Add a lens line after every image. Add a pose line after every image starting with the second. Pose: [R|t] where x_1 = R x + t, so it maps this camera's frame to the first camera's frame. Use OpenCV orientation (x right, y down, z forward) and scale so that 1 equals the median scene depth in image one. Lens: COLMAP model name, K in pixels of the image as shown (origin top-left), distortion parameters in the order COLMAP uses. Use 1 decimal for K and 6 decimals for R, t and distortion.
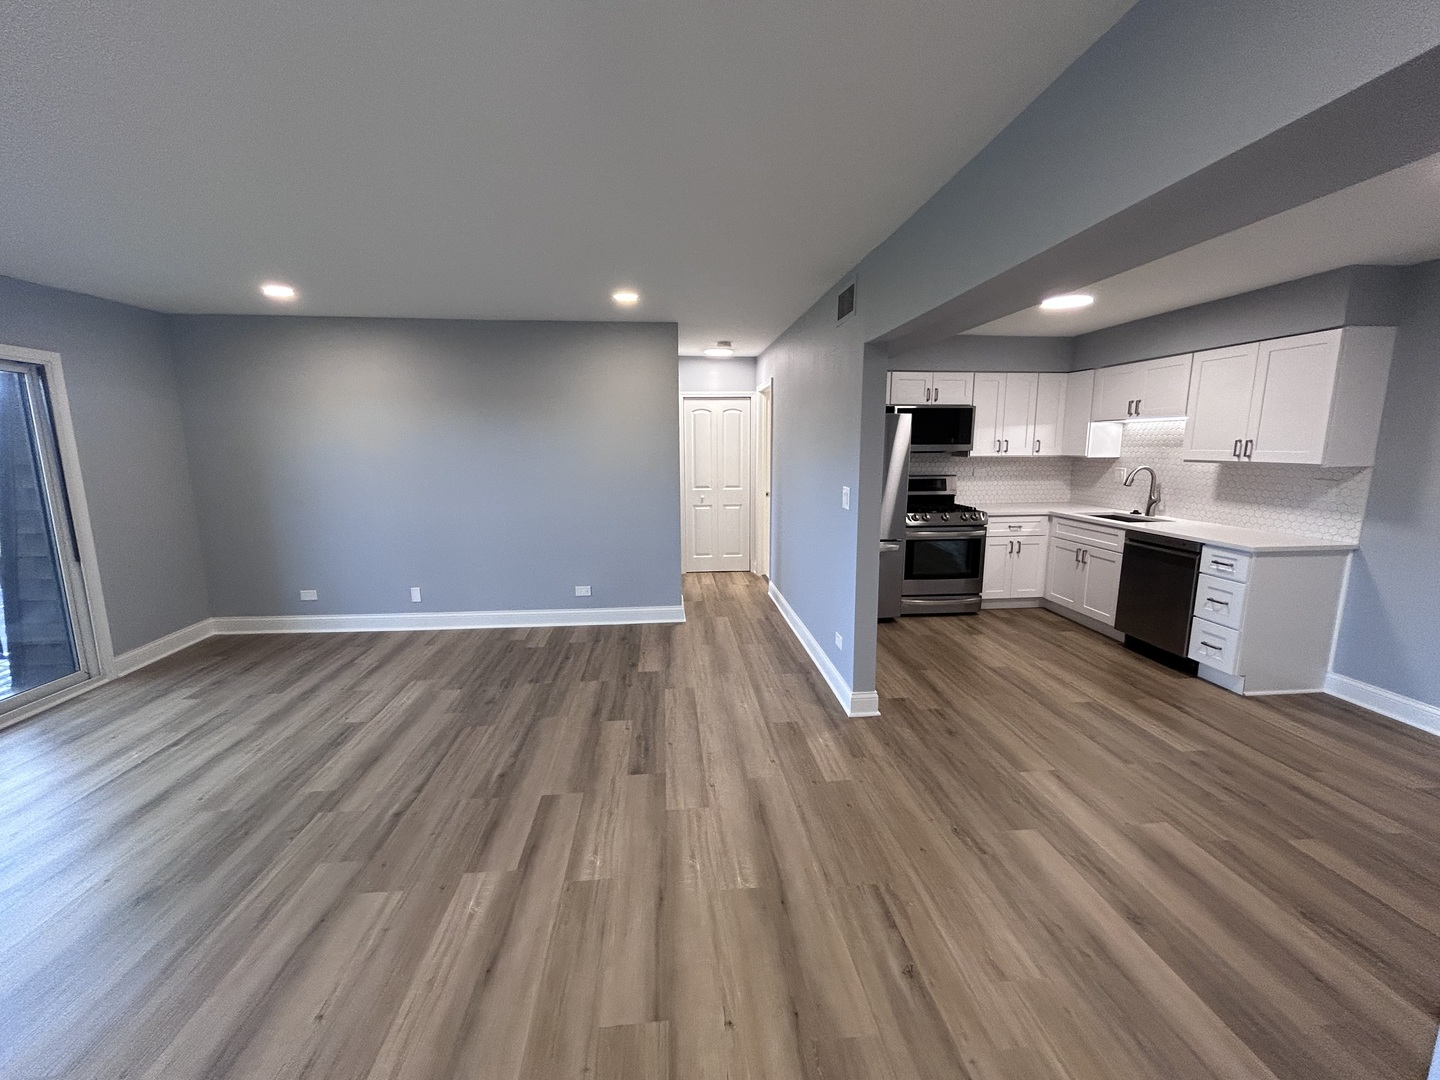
lens RADIAL K [[583.1, 0, 716.4], [0, 583.1, 539.3], [0, 0, 1]] dist [-0.003167, 0.003166]
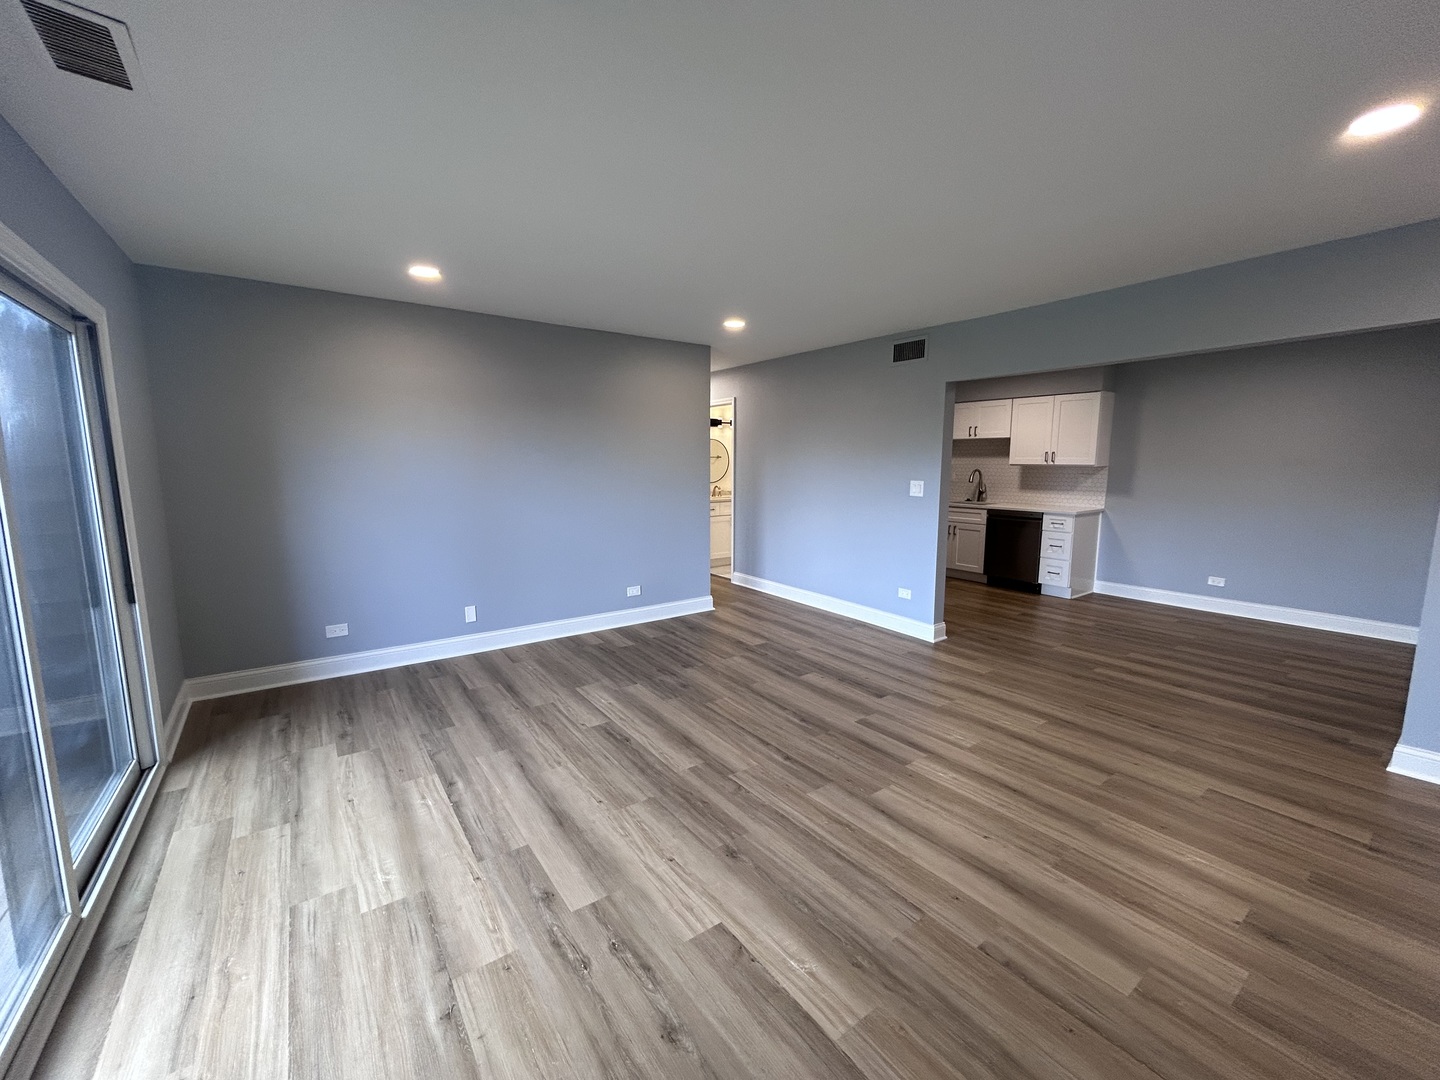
lens RADIAL K [[583.1, 0, 716.4], [0, 583.1, 539.3], [0, 0, 1]] dist [-0.003167, 0.003166]
pose [[0.861354, -0.064129, 0.503941, -0.748115], [0.079925, 0.996753, -0.009769, 0.021877], [-0.501678, 0.048692, 0.863683, 0.026114]]
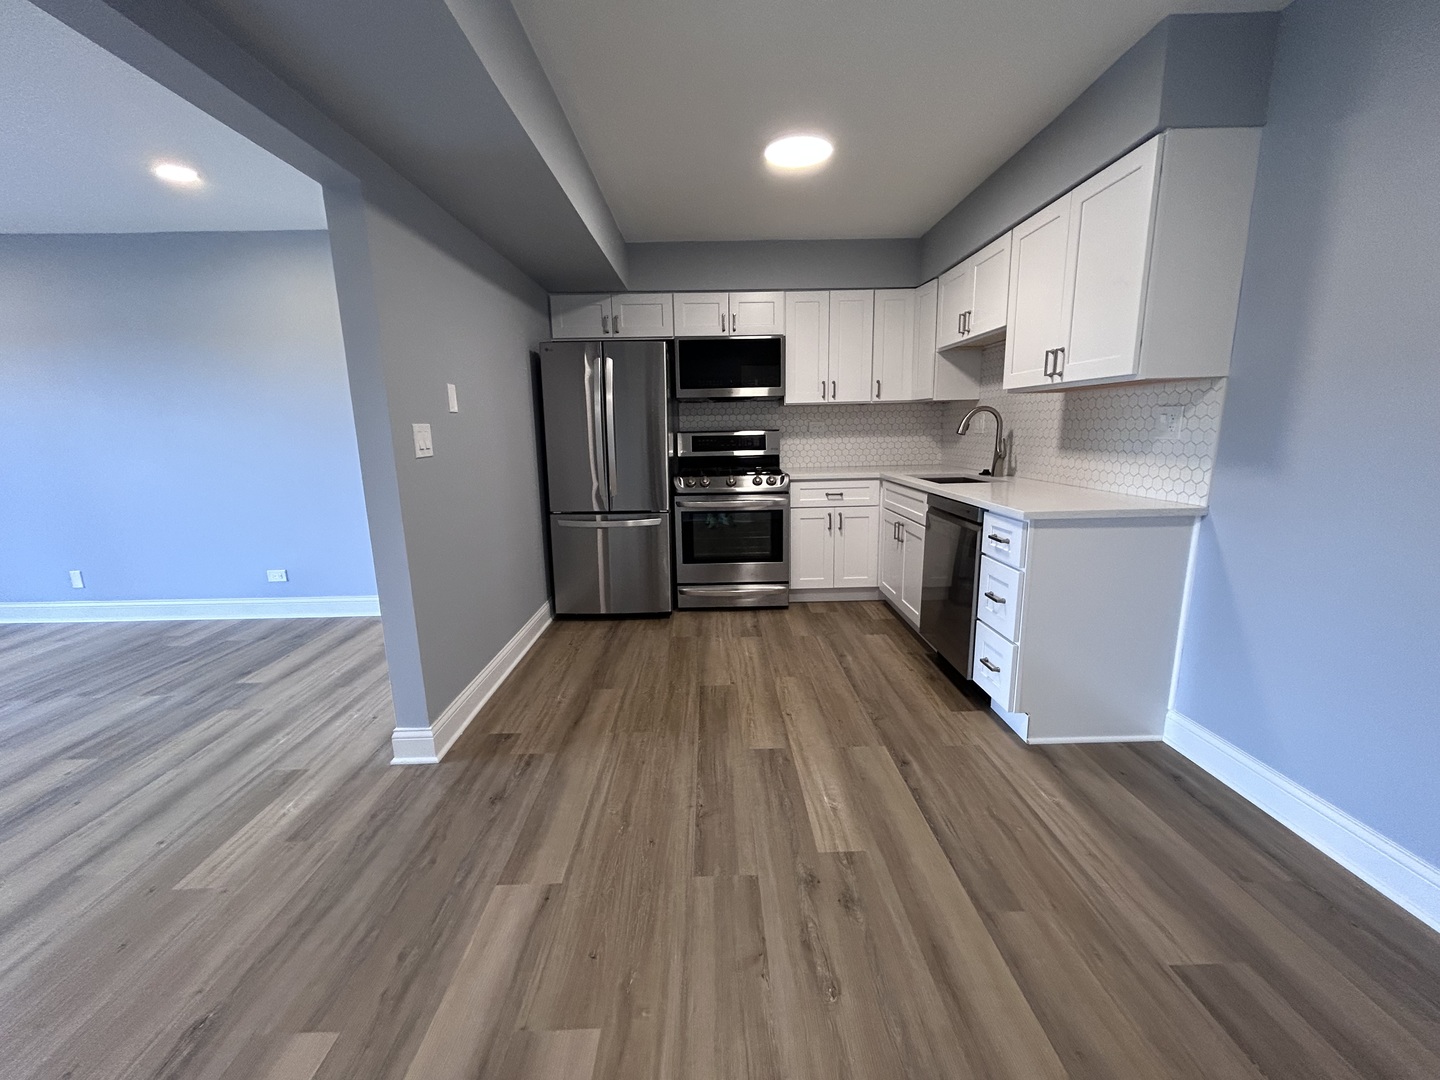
lens RADIAL K [[583.1, 0, 716.4], [0, 583.1, 539.3], [0, 0, 1]] dist [-0.003167, 0.003166]
pose [[0.996909, 0.000463, -0.078566, 0.533600], [0.001614, 0.999651, 0.026374, 0.021264], [0.078551, -0.026419, 0.996560, 0.293561]]
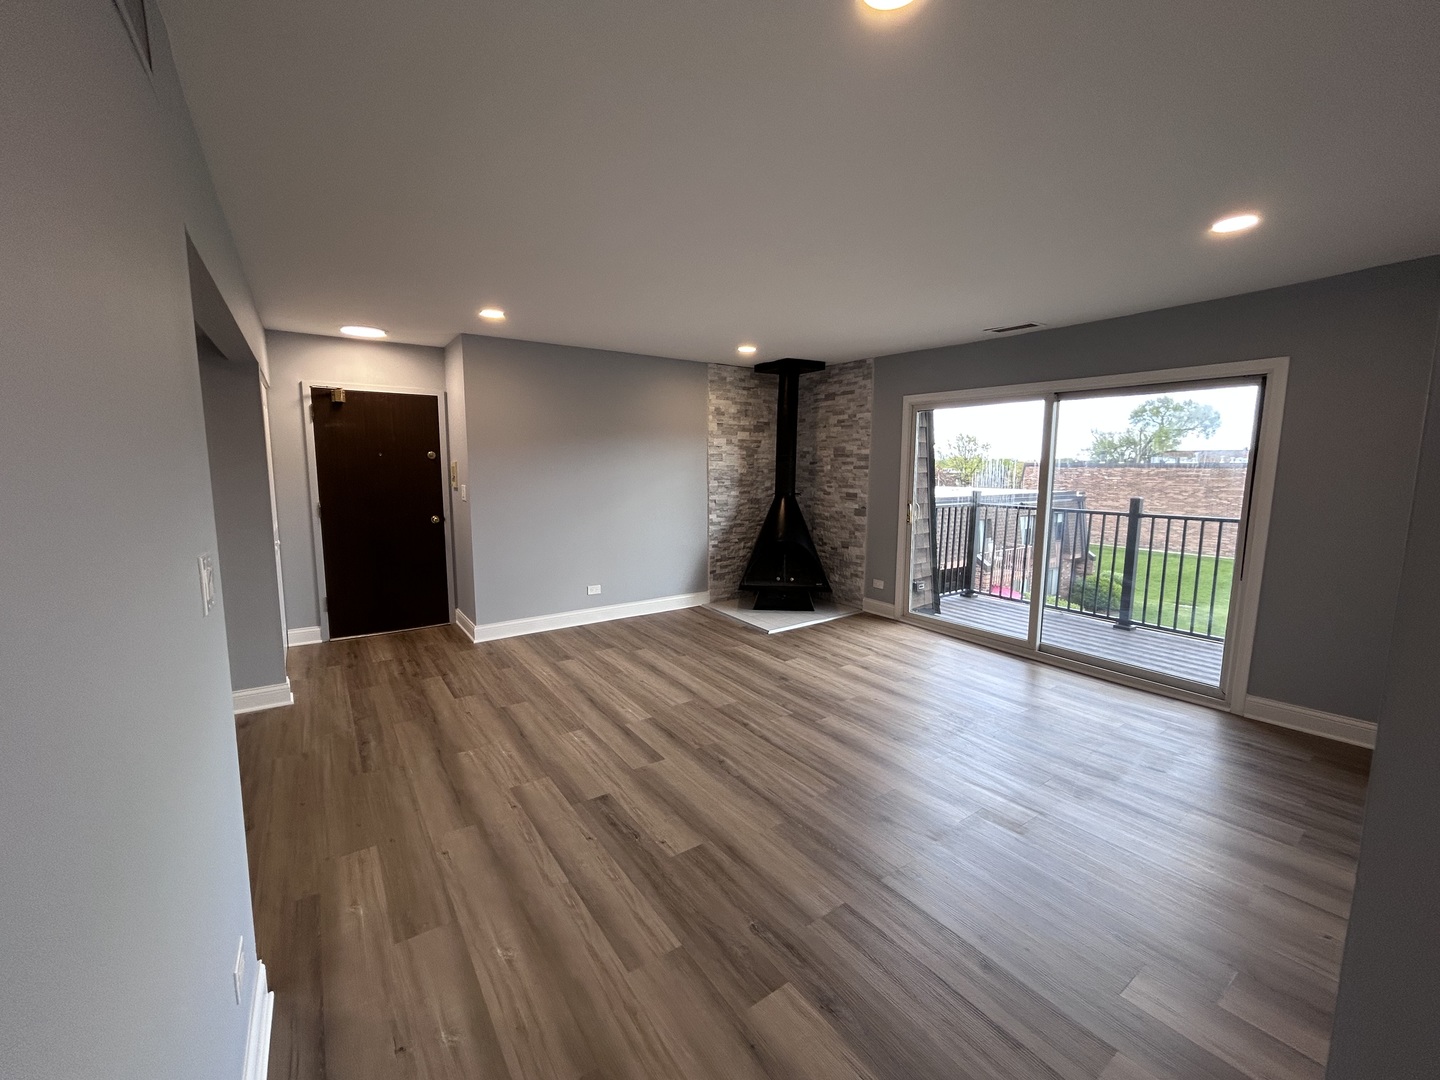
lens RADIAL K [[583.1, 0, 716.4], [0, 583.1, 539.3], [0, 0, 1]] dist [-0.003167, 0.003166]
pose [[-0.868545, 0.062949, -0.491597, 0.097122], [-0.081658, 0.960169, 0.267221, -0.187309], [0.488838, 0.272236, -0.828809, 1.208223]]
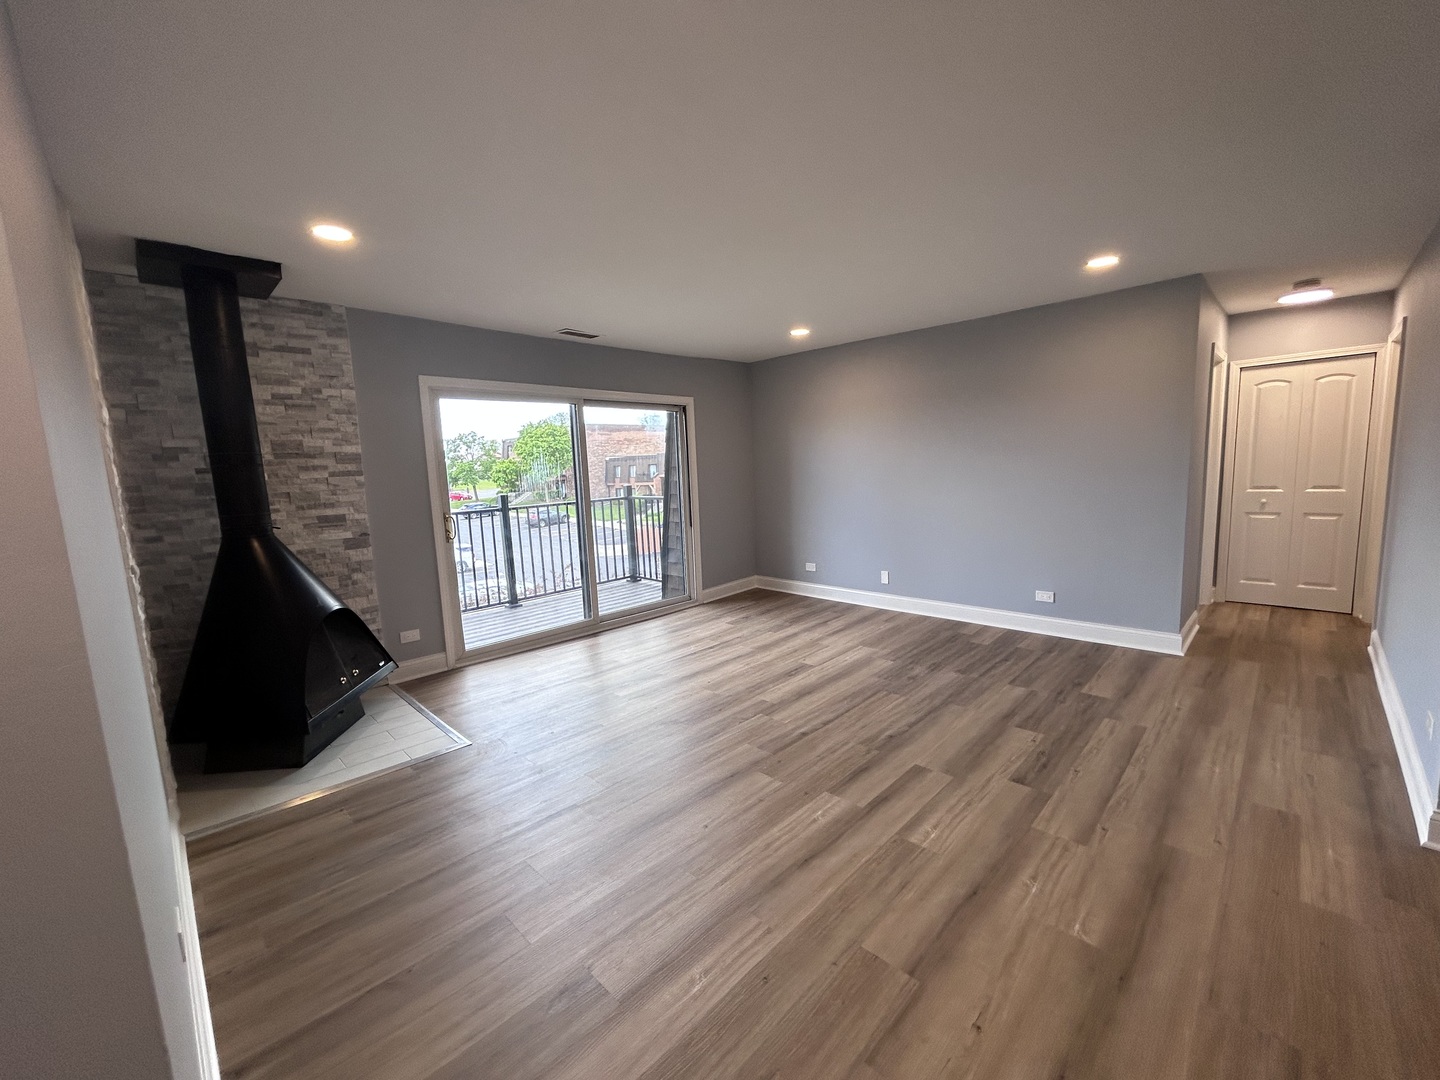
lens RADIAL K [[583.1, 0, 716.4], [0, 583.1, 539.3], [0, 0, 1]] dist [-0.003167, 0.003166]
pose [[0.644166, 0.074630, -0.761236, 0.155600], [-0.085323, 0.996028, 0.025448, 0.024030], [0.760112, 0.048558, 0.647975, 0.014139]]
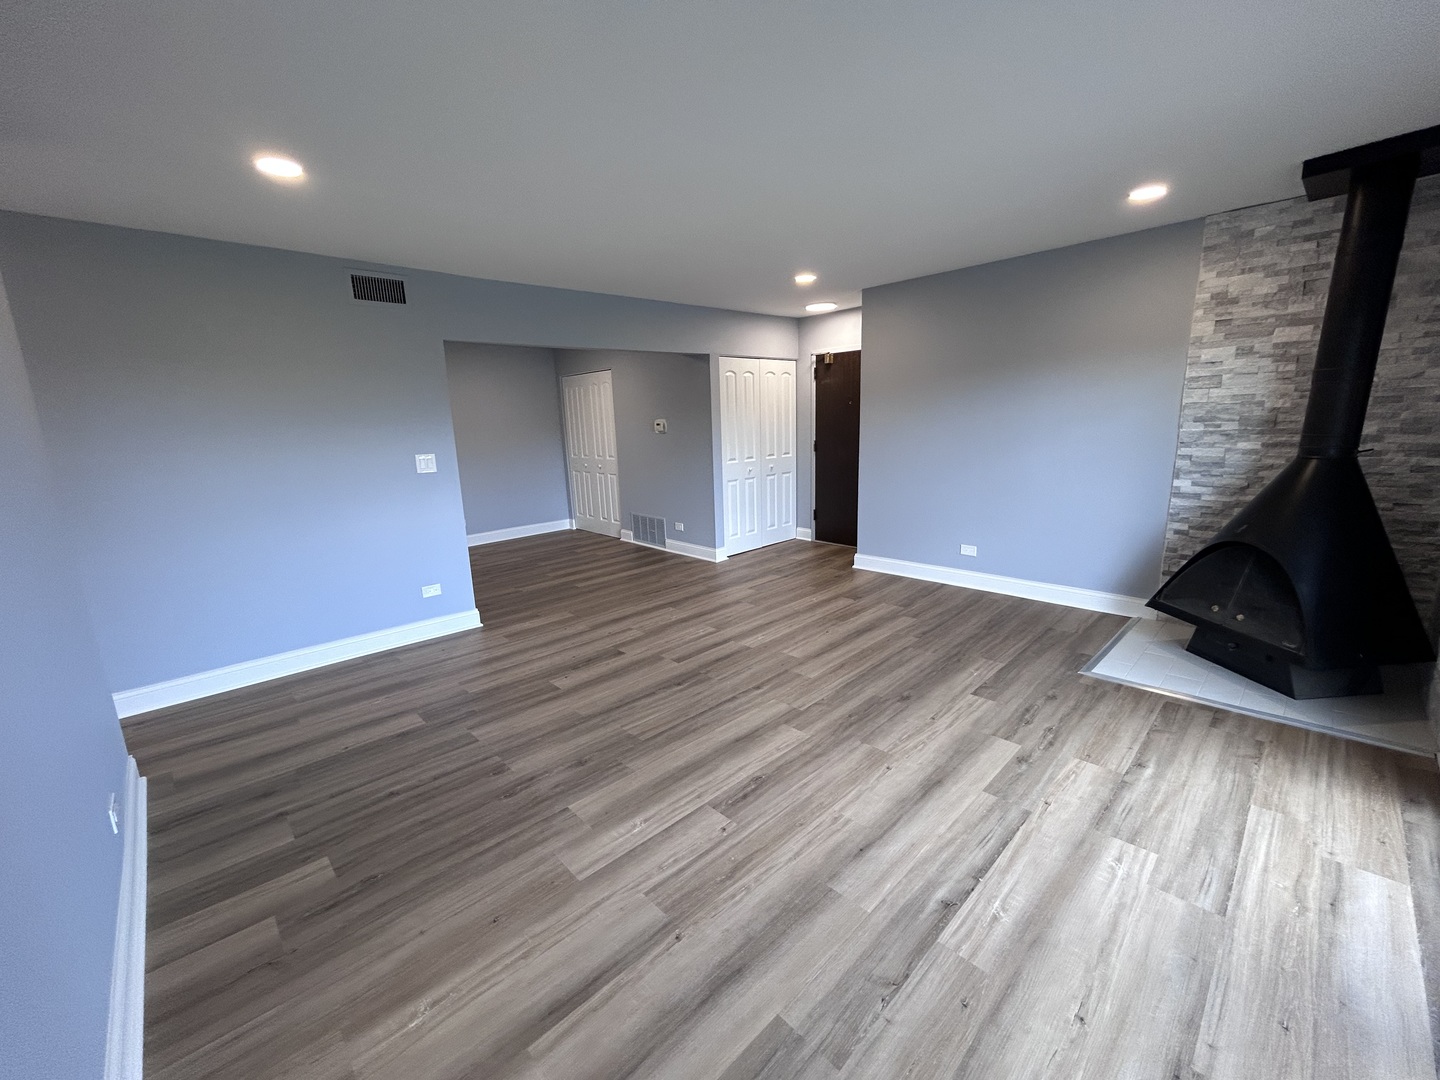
lens RADIAL K [[583.1, 0, 716.4], [0, 583.1, 539.3], [0, 0, 1]] dist [-0.003167, 0.003166]
pose [[-0.623017, -0.135299, 0.770418, -0.882934], [0.164525, 0.940227, 0.298167, -0.149257], [-0.764710, 0.312517, -0.563517, 1.036676]]
